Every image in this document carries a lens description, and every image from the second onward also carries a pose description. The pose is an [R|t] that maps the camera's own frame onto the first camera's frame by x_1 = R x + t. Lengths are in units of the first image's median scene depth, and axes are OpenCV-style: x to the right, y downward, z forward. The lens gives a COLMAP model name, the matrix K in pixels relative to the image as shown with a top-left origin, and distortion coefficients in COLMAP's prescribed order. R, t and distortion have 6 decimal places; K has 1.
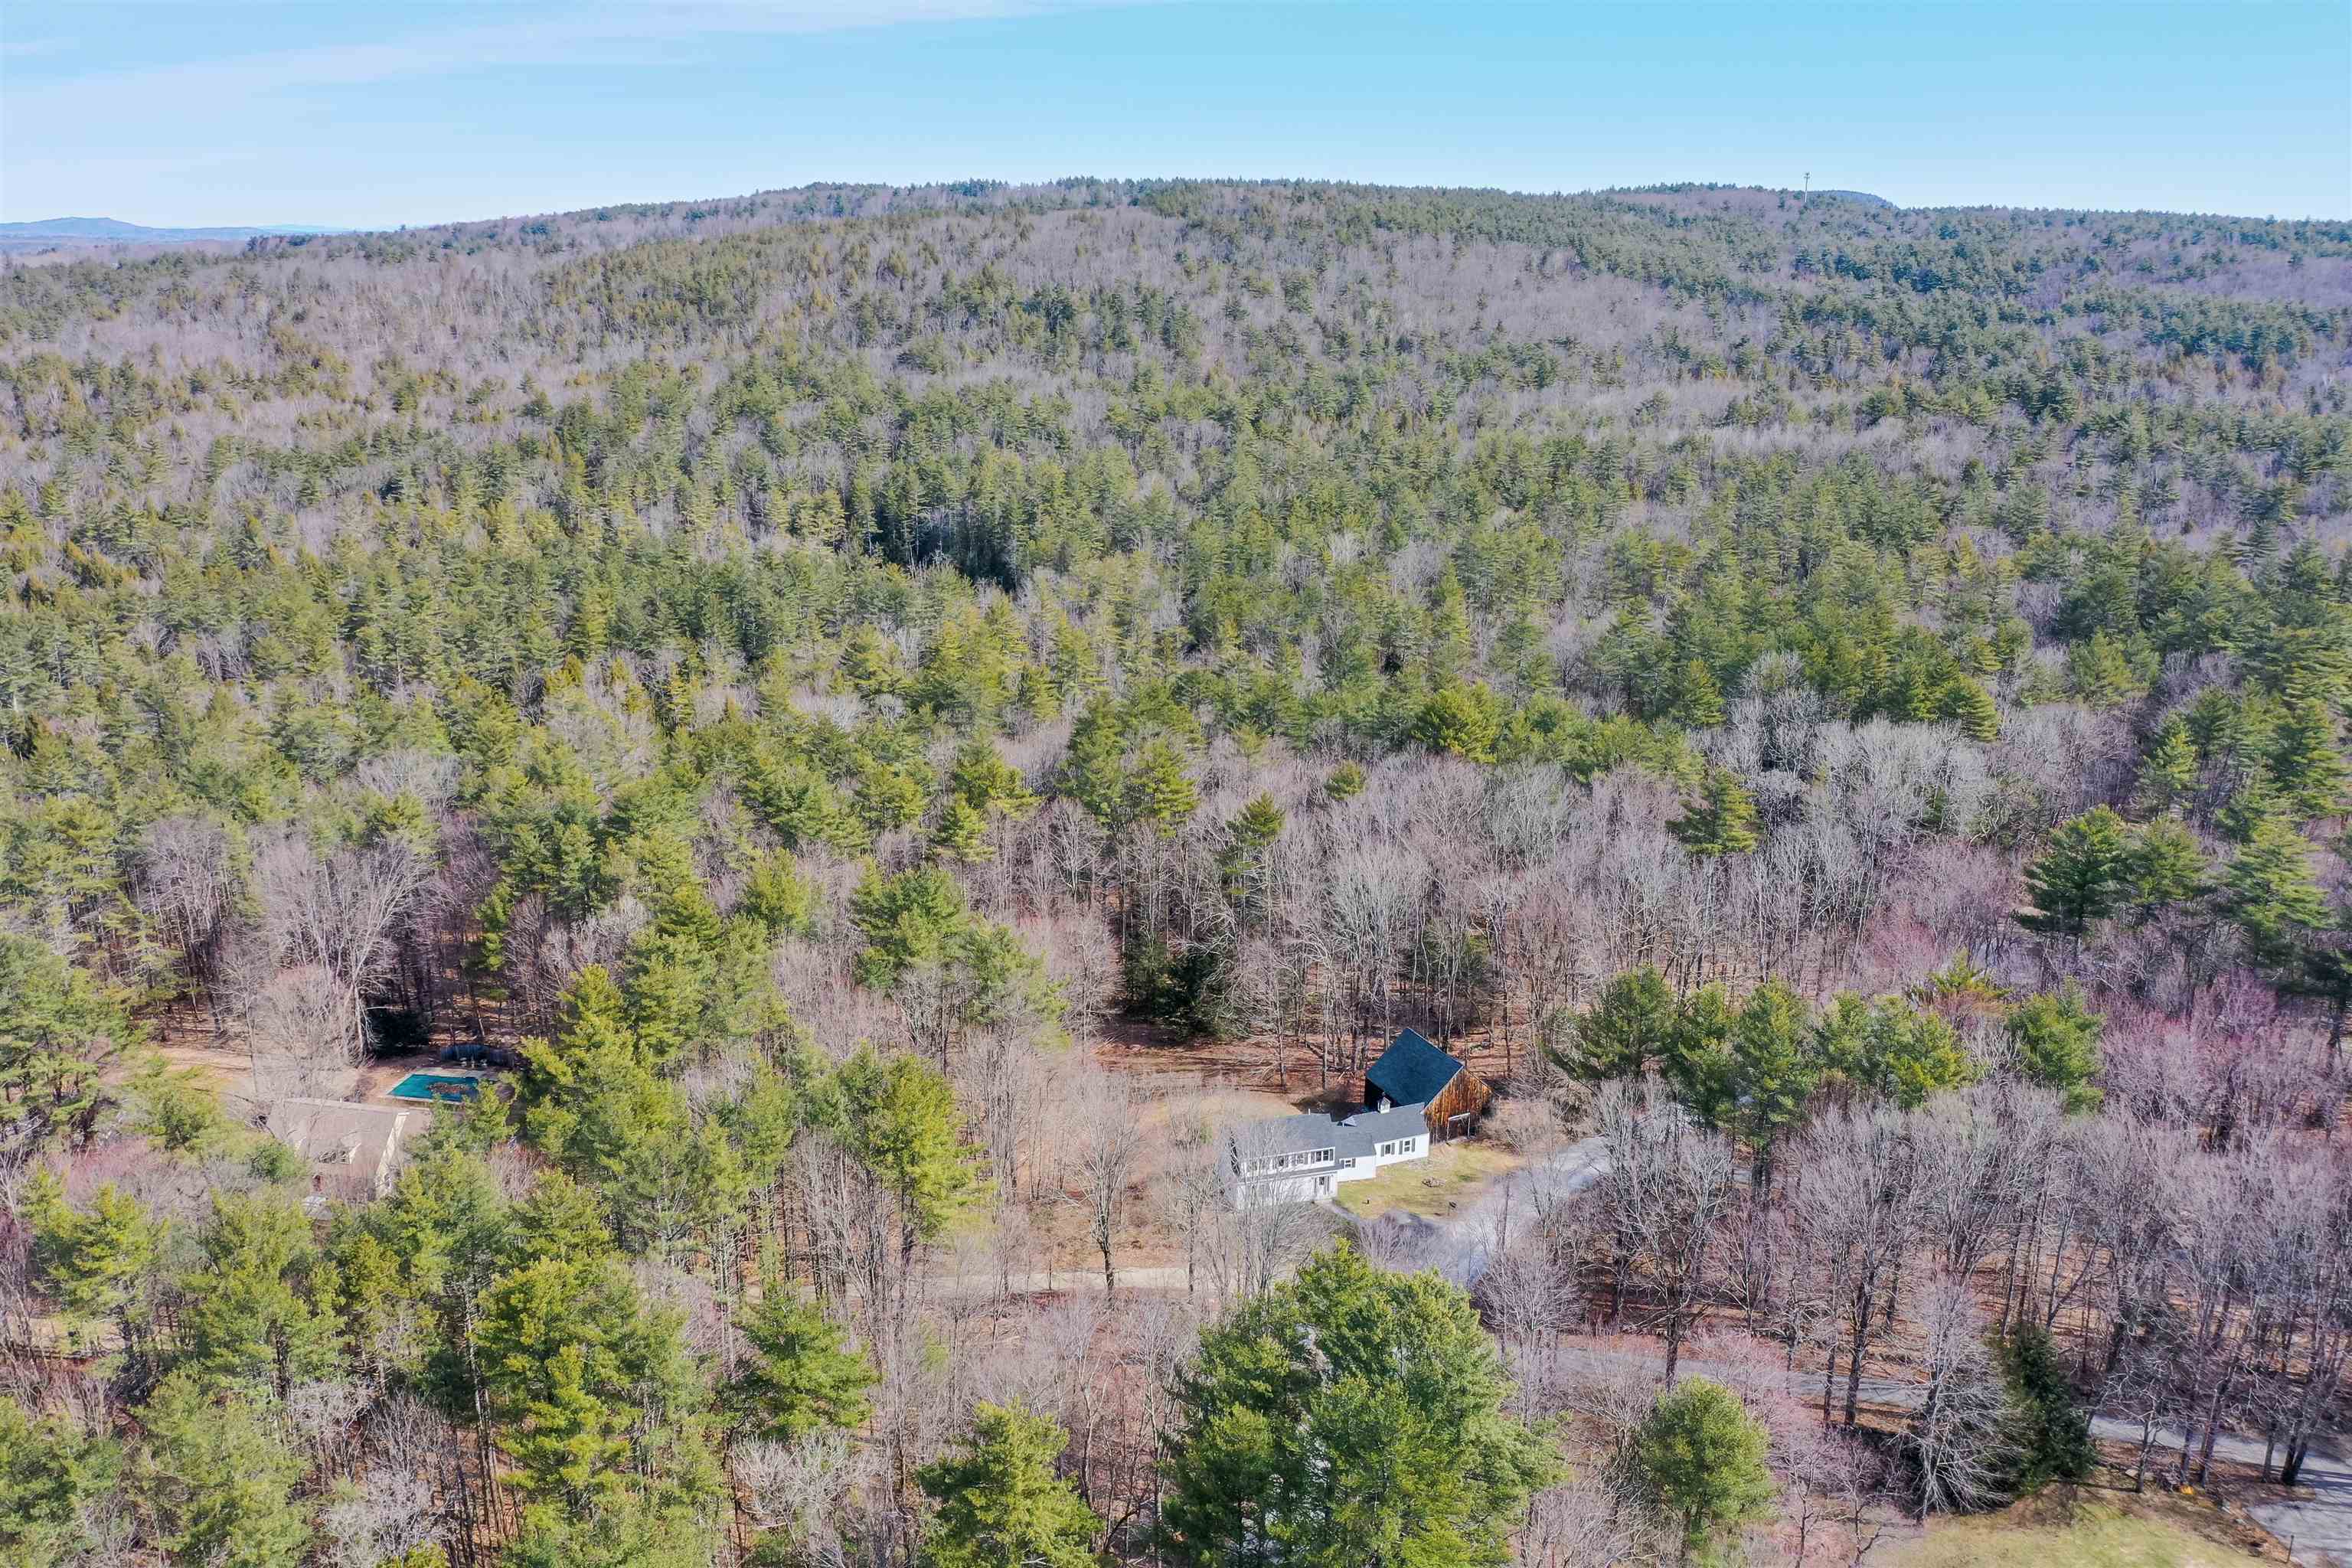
lens RADIAL K [[1853.3, 0, 1176.0], [0, 1853.3, 784.0], [0, 0, 1]] dist [0.001700, -0.008277]
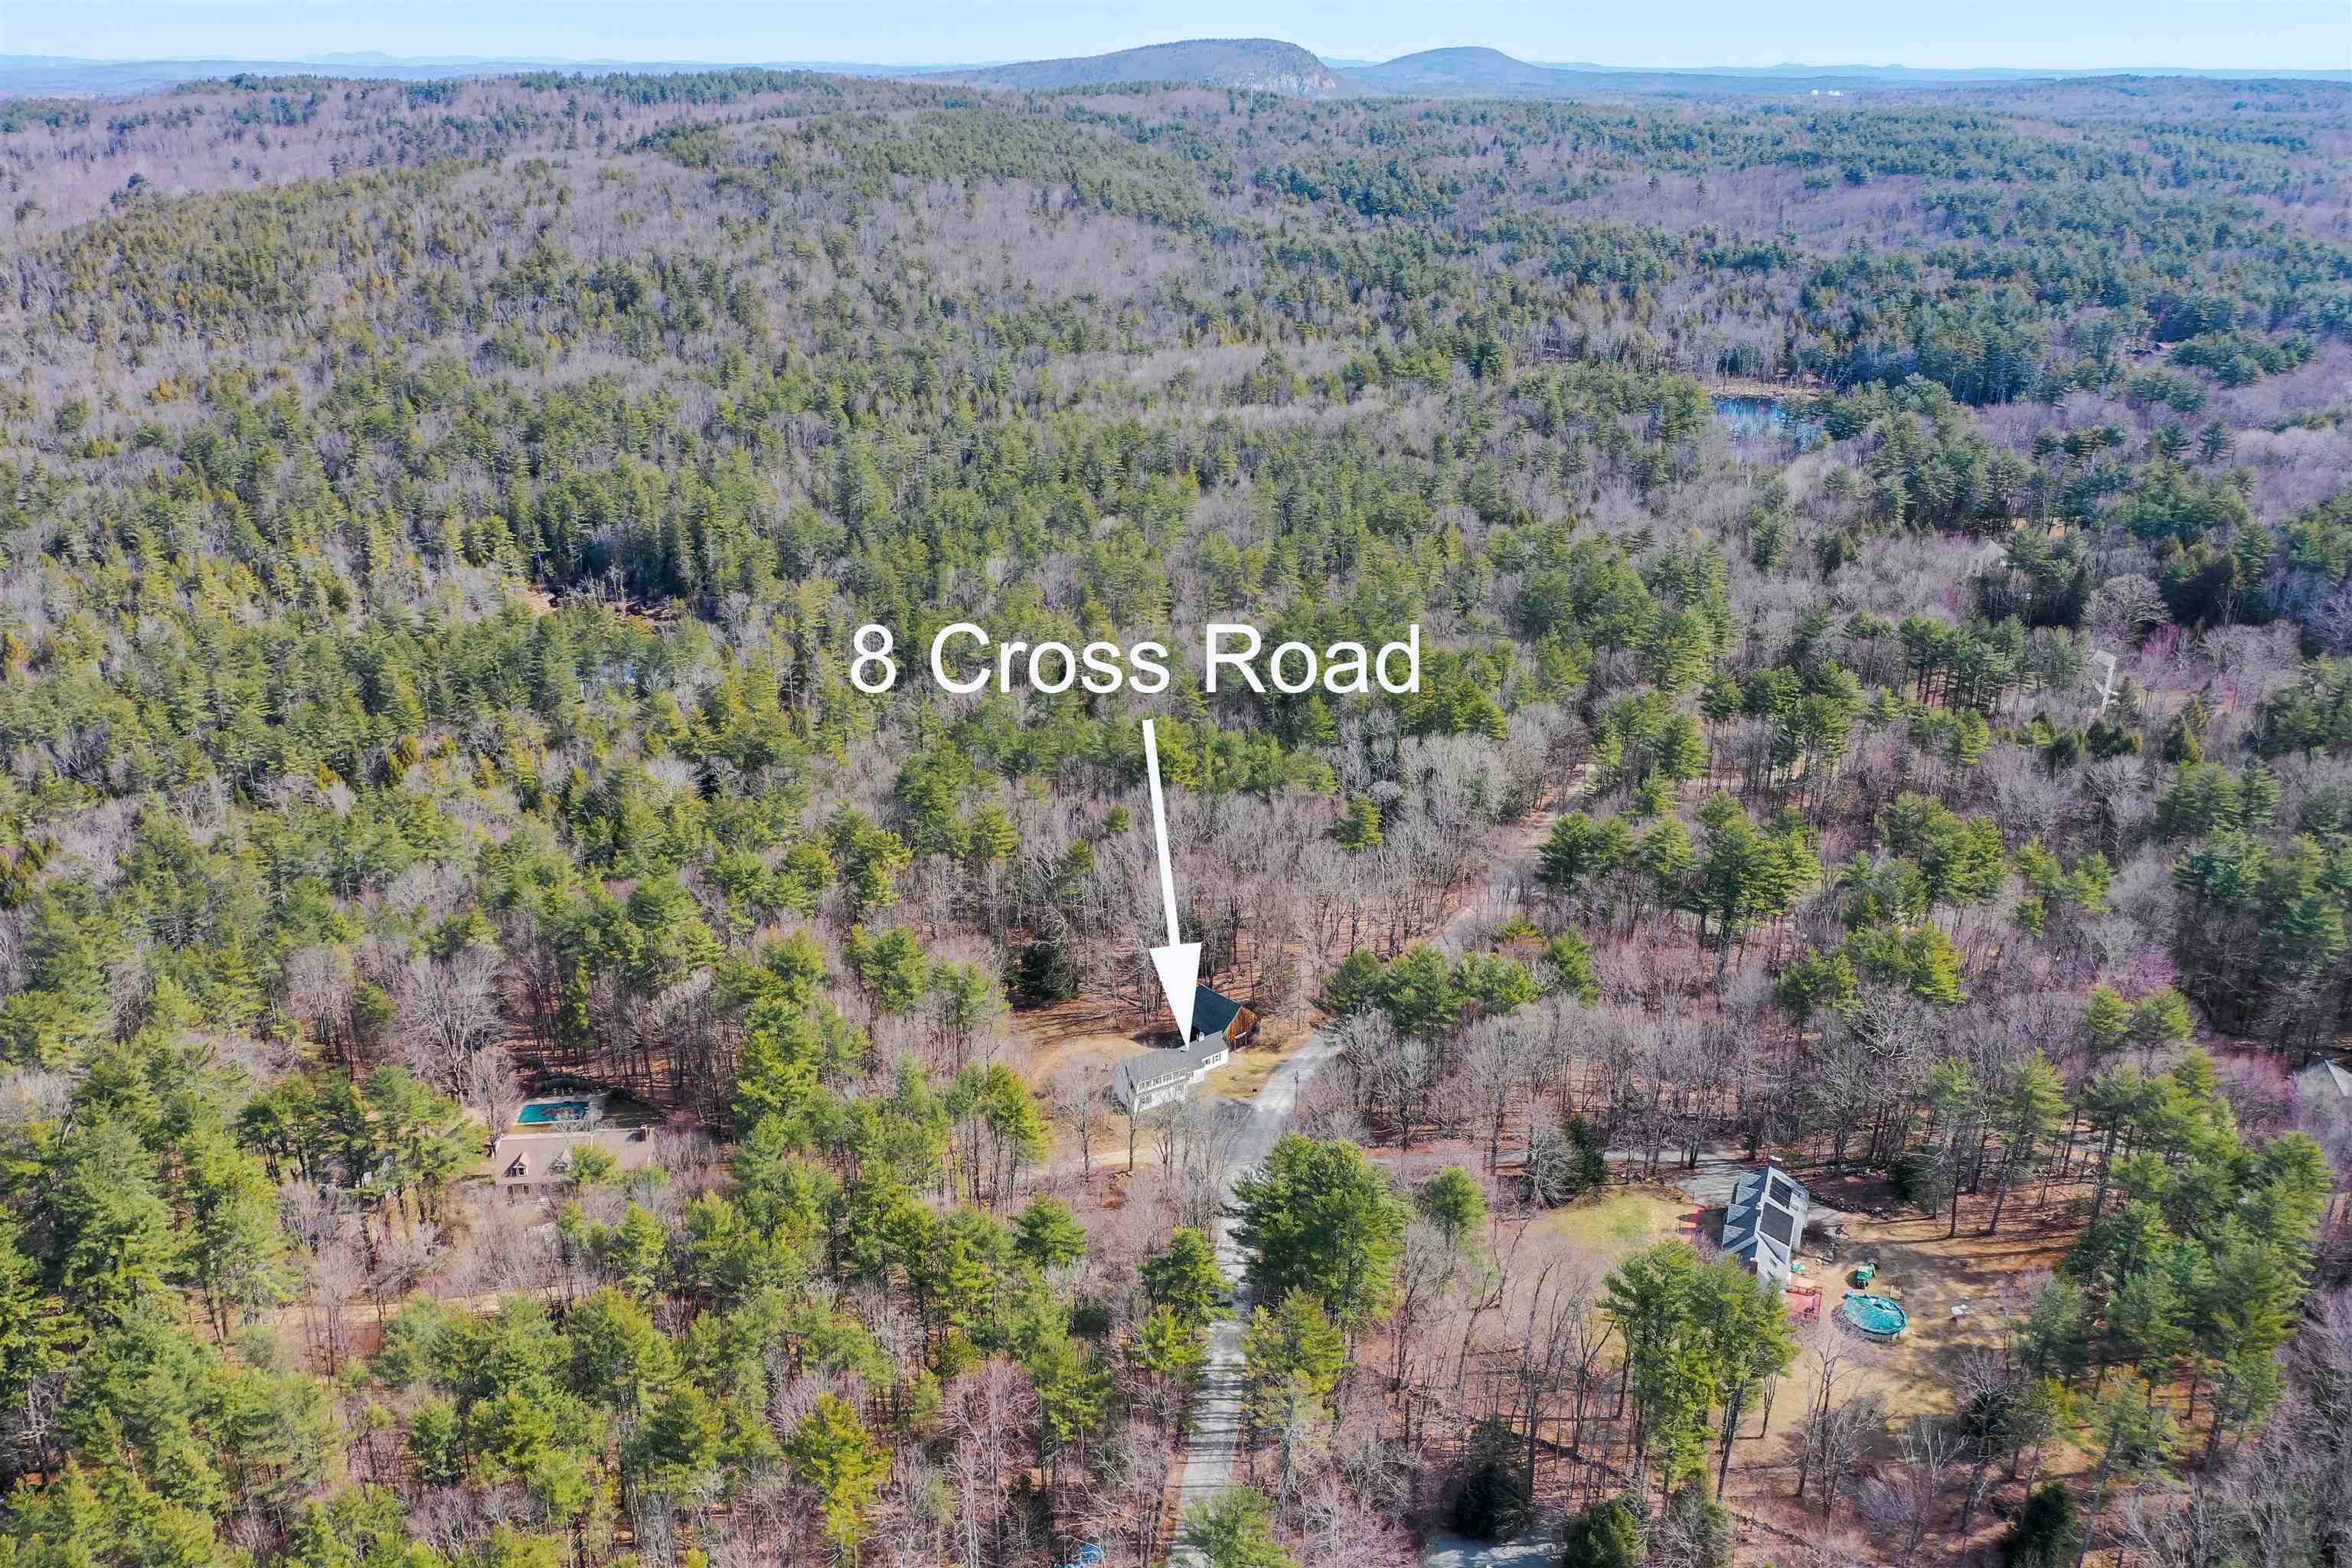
lens RADIAL K [[1853.3, 0, 1176.0], [0, 1853.3, 784.0], [0, 0, 1]] dist [0.001700, -0.008277]
pose [[0.957870, -0.109785, 0.265391, -0.208485], [0.086740, 0.991489, 0.097086, -0.137227], [-0.273791, -0.069976, 0.959240, -0.367056]]
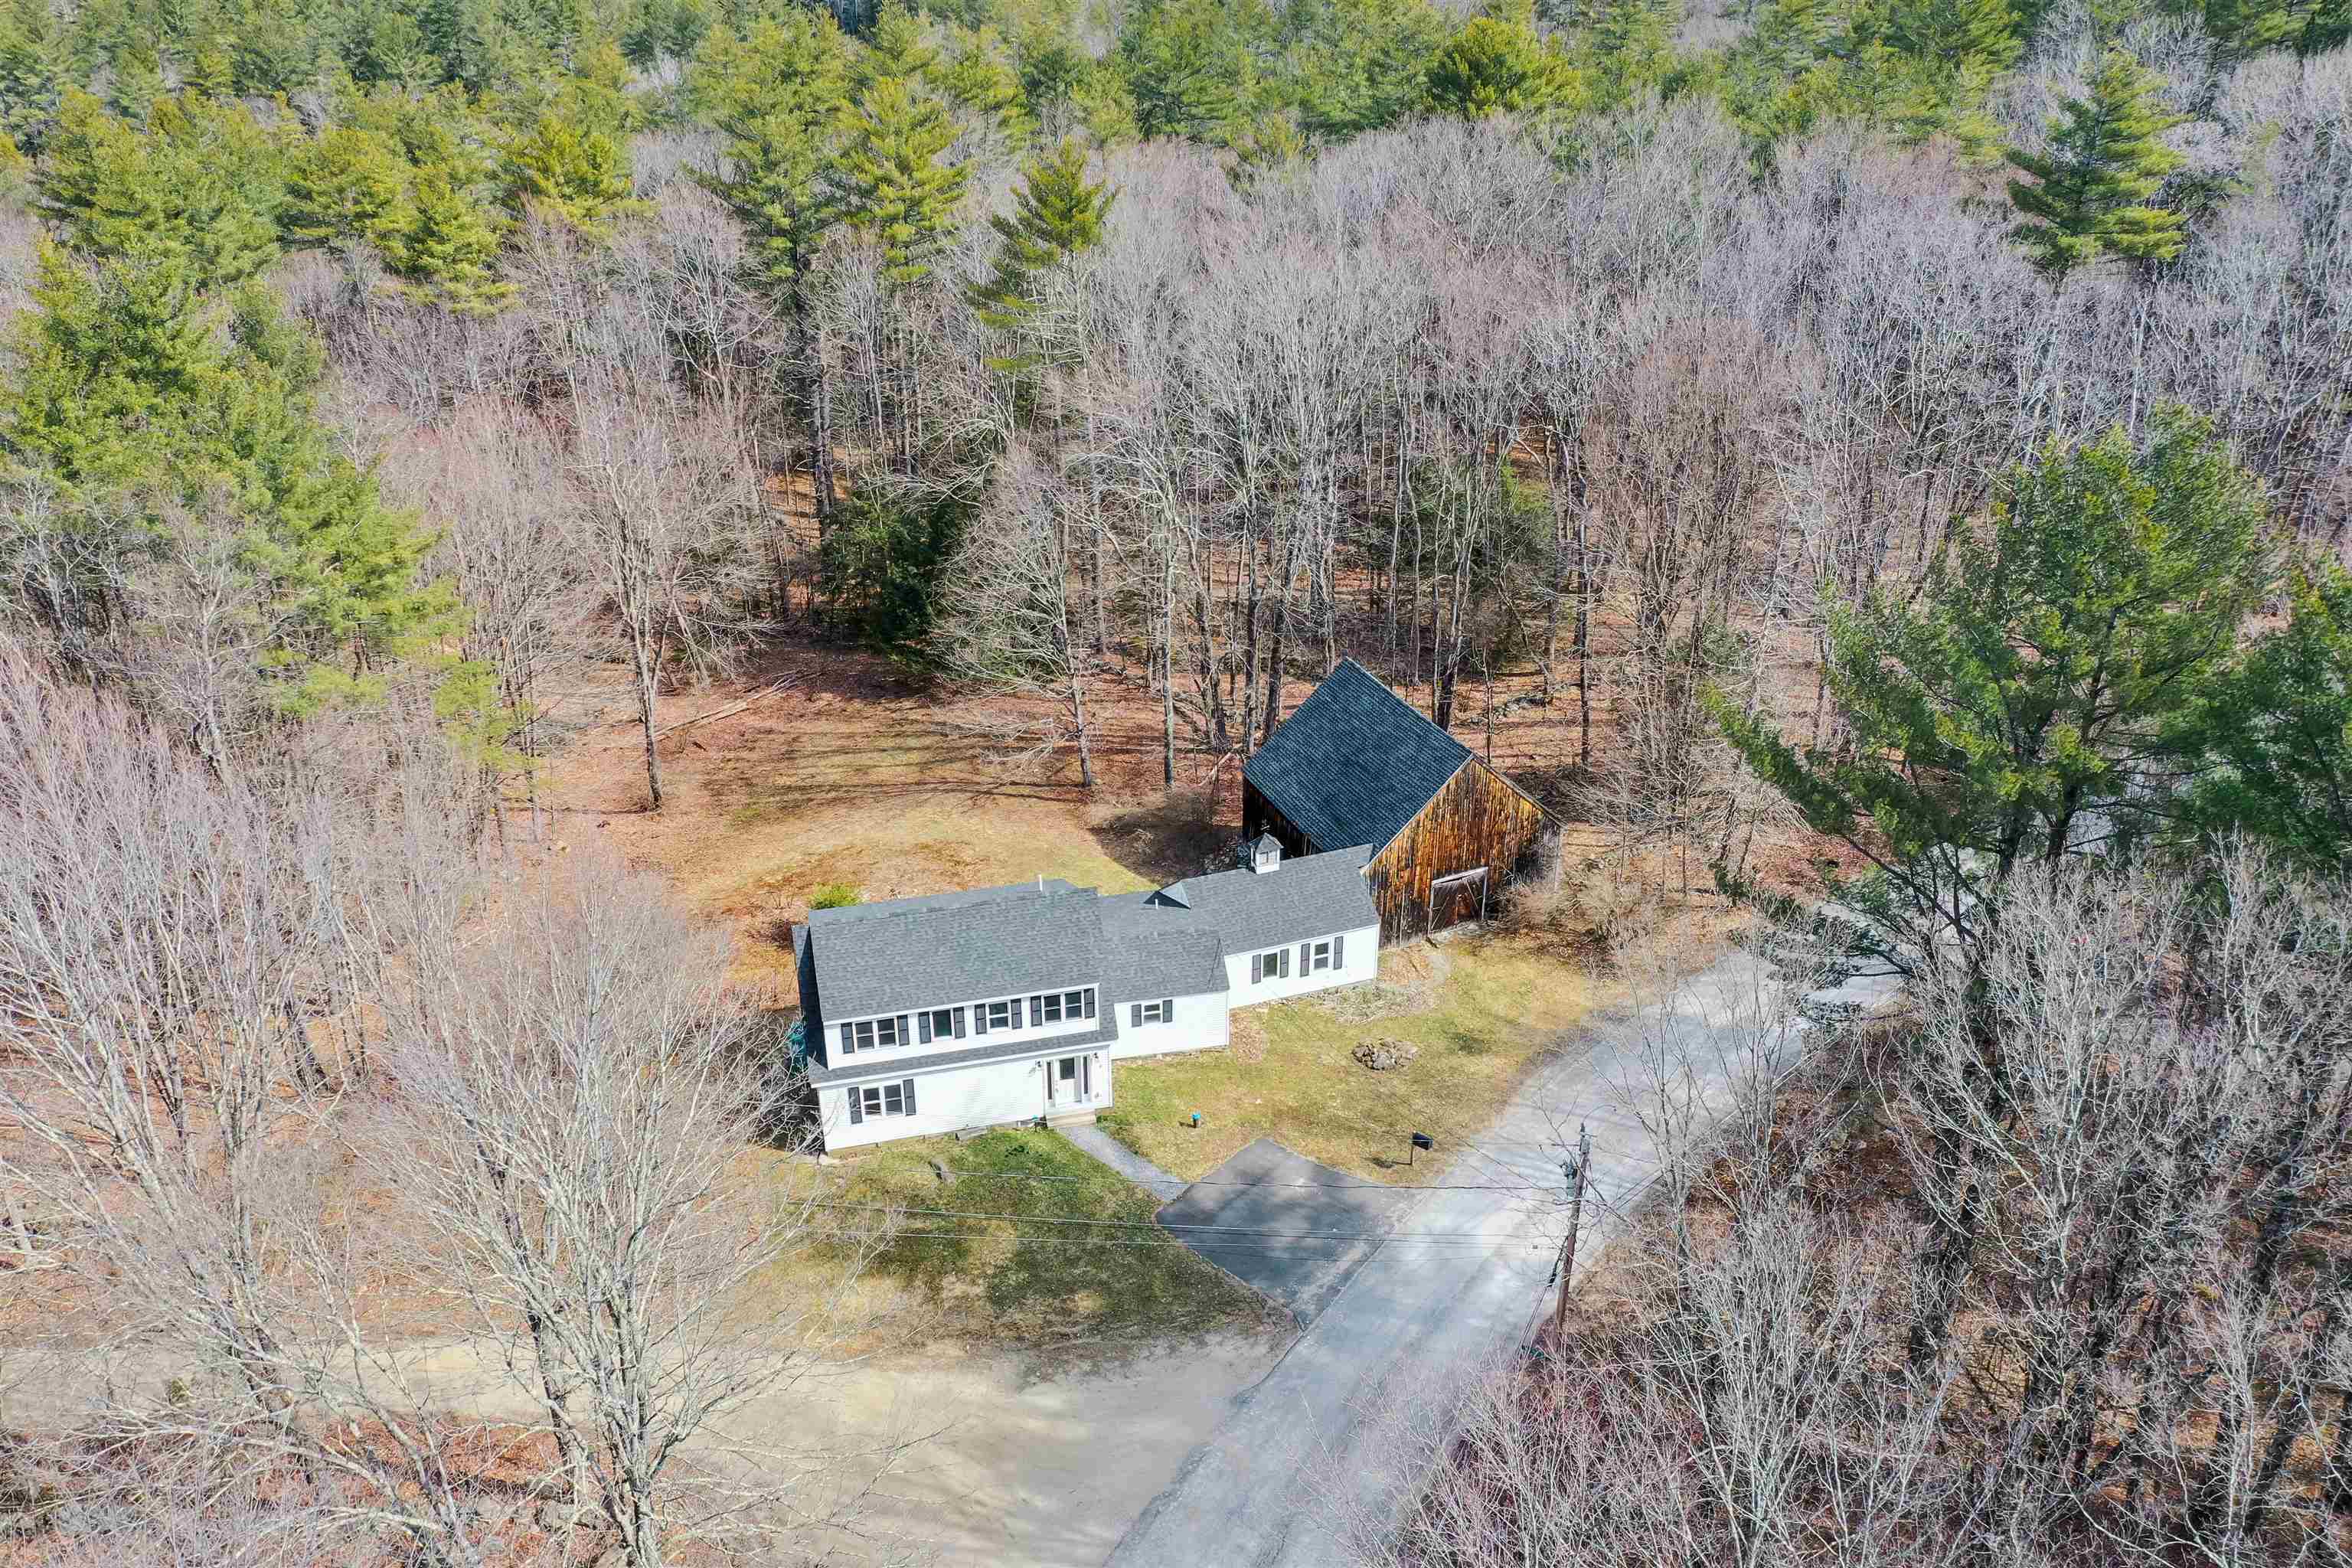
lens RADIAL K [[1853.3, 0, 1176.0], [0, 1853.3, 784.0], [0, 0, 1]] dist [0.001700, -0.008277]
pose [[0.999483, 0.006707, -0.031441, 0.067612], [-0.000566, 0.981516, 0.191377, 0.053589], [0.032143, -0.191260, 0.981013, 0.394888]]
